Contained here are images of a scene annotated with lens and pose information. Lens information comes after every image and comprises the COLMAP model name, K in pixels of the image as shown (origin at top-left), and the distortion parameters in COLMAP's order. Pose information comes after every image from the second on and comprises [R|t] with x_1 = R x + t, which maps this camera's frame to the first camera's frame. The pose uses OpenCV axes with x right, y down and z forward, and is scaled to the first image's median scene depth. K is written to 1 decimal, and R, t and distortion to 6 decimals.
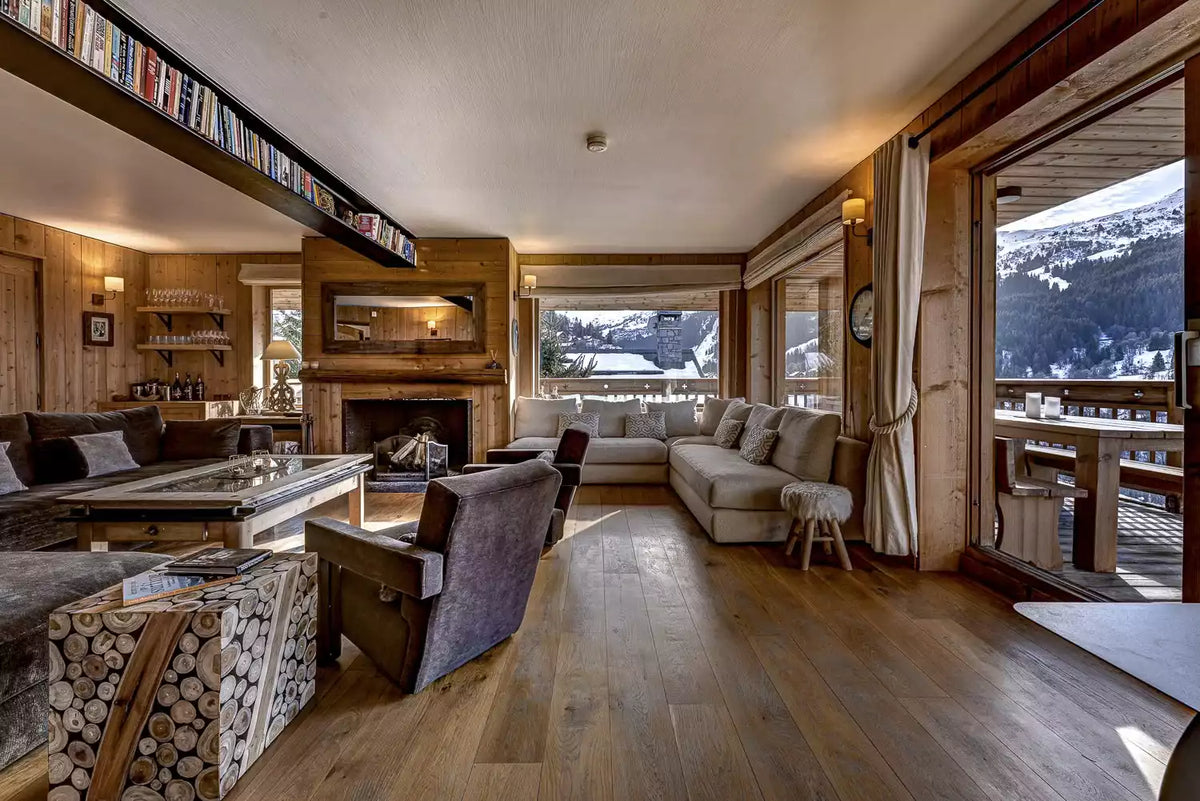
lens RADIAL K [[540.0, 0, 593.5], [0, 540.0, 394.2], [0, 0, 1]] dist [0.001714, -0.000692]
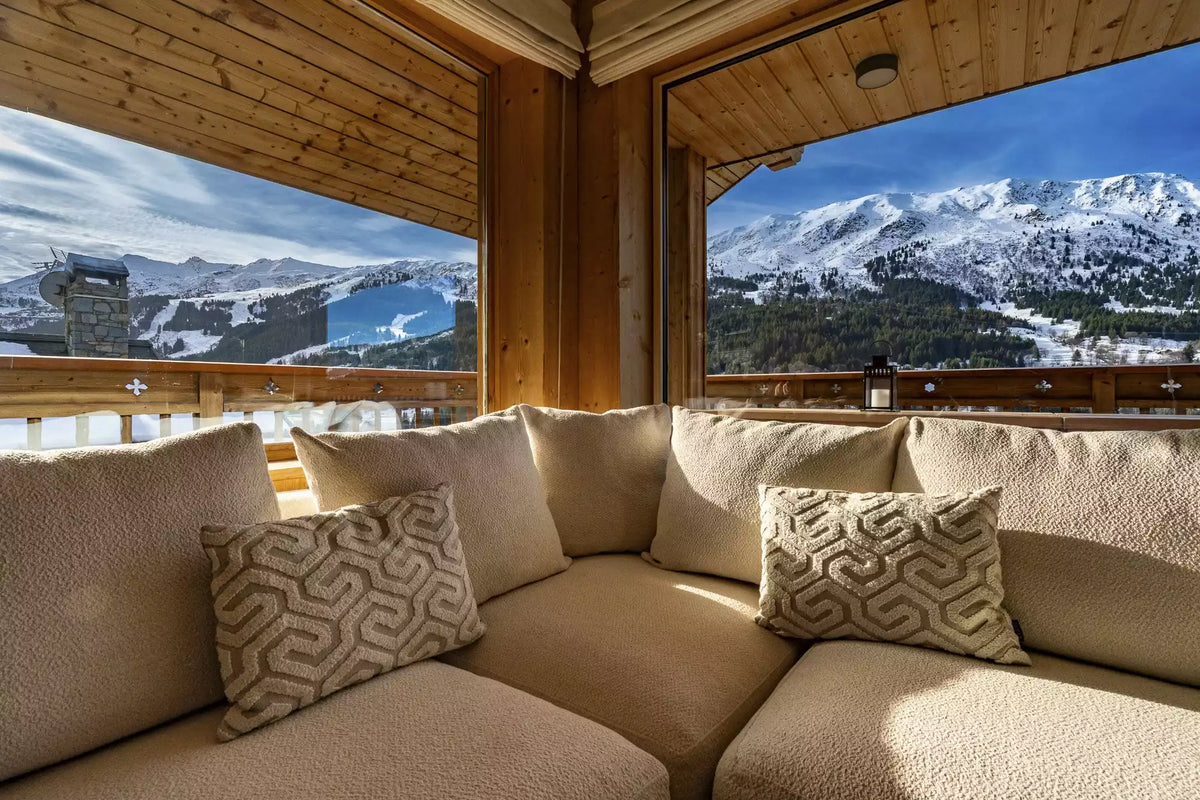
lens RADIAL K [[540.0, 0, 593.5], [0, 540.0, 393.7], [0, 0, 1]] dist [0.001714, -0.000692]
pose [[0.600852, -0.001814, 0.799358, 0.002581], [0.031697, 0.999265, -0.021558, 0.000951], [-0.798731, 0.038290, 0.600468, 0.140402]]
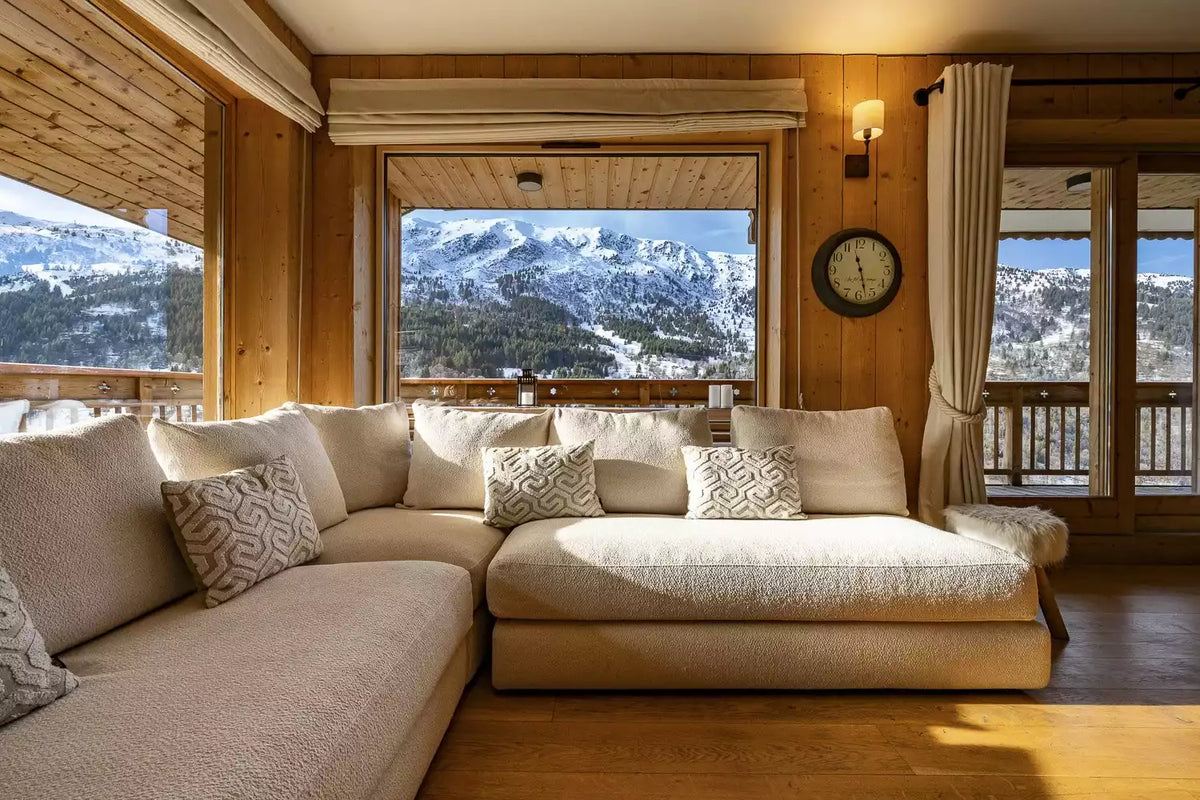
lens RADIAL K [[540.0, 0, 593.5], [0, 540.0, 393.7], [0, 0, 1]] dist [0.001714, -0.000692]
pose [[-0.001187, 0.003632, 0.999993, -0.023330], [0.032809, 0.999455, -0.003591, 0.001071], [-0.999461, 0.032804, -0.001306, 0.140575]]
